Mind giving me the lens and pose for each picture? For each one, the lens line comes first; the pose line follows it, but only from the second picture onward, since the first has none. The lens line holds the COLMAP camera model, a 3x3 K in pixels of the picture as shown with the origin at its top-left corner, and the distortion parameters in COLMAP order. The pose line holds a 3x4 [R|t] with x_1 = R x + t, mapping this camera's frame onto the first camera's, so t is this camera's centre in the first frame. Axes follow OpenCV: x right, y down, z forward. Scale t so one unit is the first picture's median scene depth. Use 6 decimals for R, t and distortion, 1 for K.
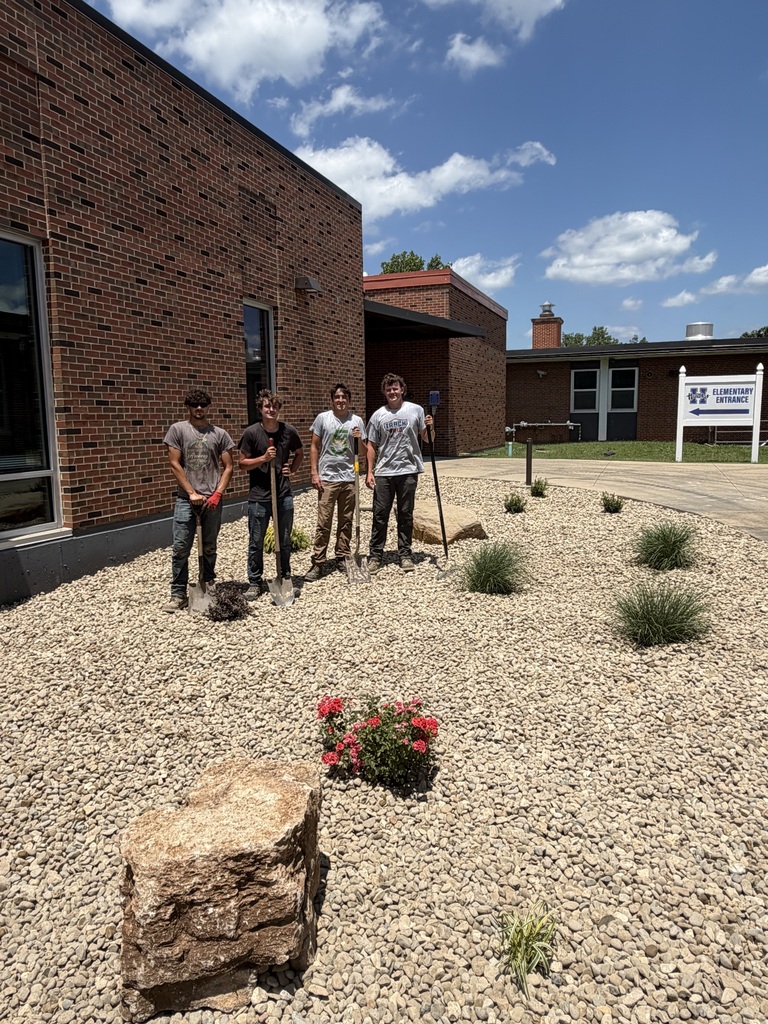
lens RADIAL K [[701.5, 0, 384.4], [0, 701.5, 516.2], [0, 0, 1]] dist [-0.001612, 0.003589]
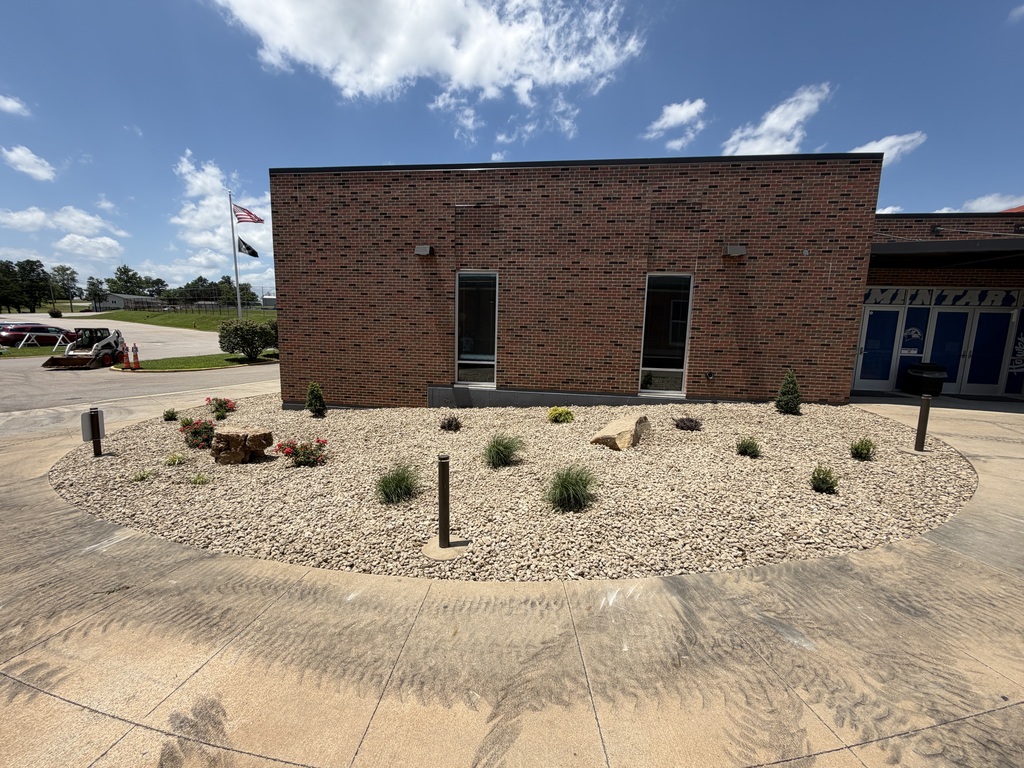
lens RADIAL K [[409.5, 0, 511.3], [0, 409.5, 381.0], [0, 0, 1]] dist [0.000406, 0.000051]
pose [[0.220490, 0.159244, -0.962302, 0.514289], [-0.161760, 0.978891, 0.124925, -0.102855], [0.961882, 0.128118, 0.241595, 0.383188]]
